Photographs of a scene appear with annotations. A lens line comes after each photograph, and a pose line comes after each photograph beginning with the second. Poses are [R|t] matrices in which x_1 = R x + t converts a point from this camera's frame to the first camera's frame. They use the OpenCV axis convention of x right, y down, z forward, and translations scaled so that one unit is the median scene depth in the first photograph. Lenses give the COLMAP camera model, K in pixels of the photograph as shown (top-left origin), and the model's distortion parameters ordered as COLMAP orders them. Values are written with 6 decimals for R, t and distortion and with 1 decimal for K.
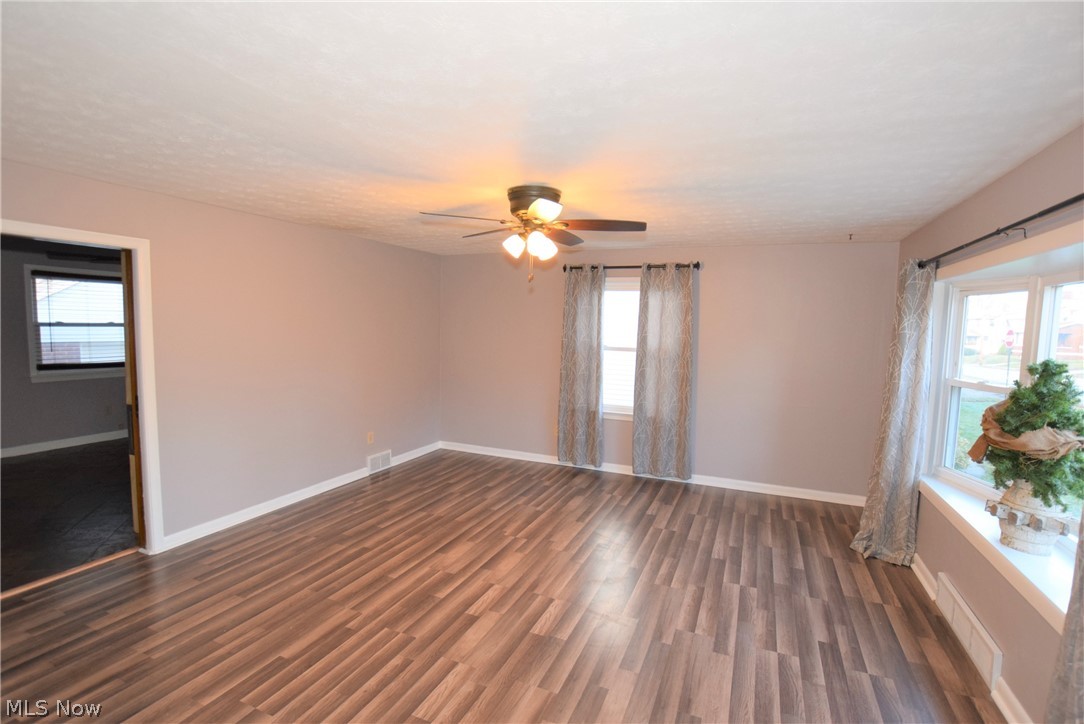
lens RADIAL K [[508.7, 0, 546.3], [0, 508.7, 368.9], [0, 0, 1]] dist [-0.024492, -0.000004]
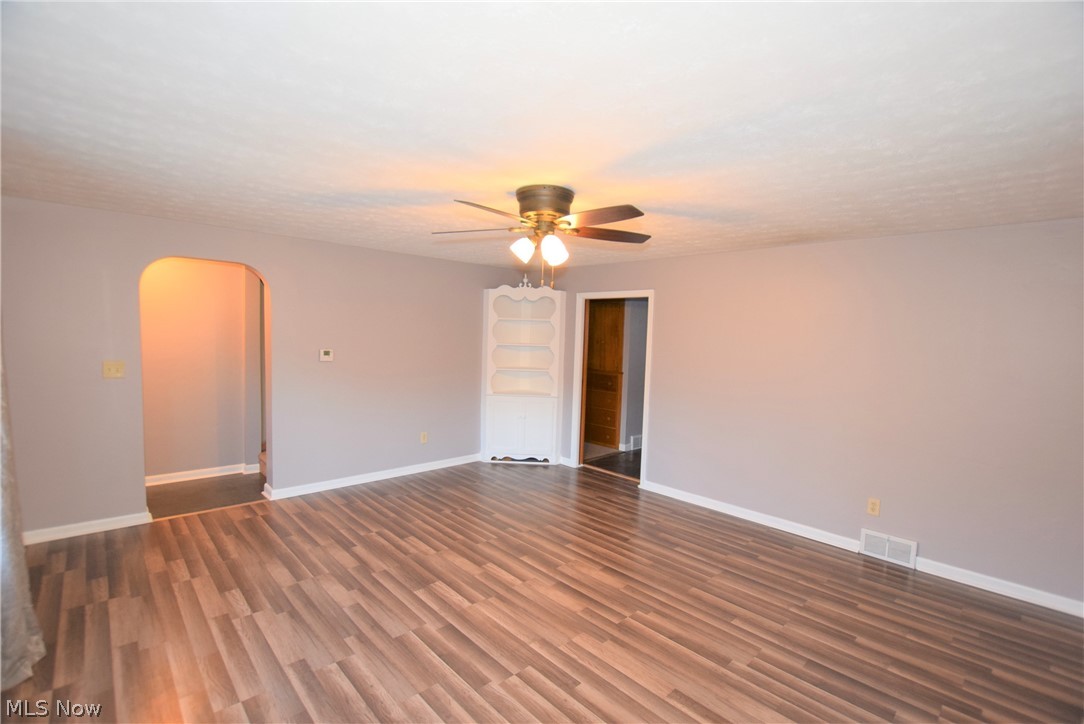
lens RADIAL K [[484.4, 0, 546.7], [0, 484.4, 367.3], [0, 0, 1]] dist [-0.027869, -0.000030]
pose [[-0.393735, 0.026208, -0.918850, 0.756051], [-0.122861, 0.989124, 0.080859, -0.097311], [0.910976, 0.144728, -0.386233, 1.316295]]
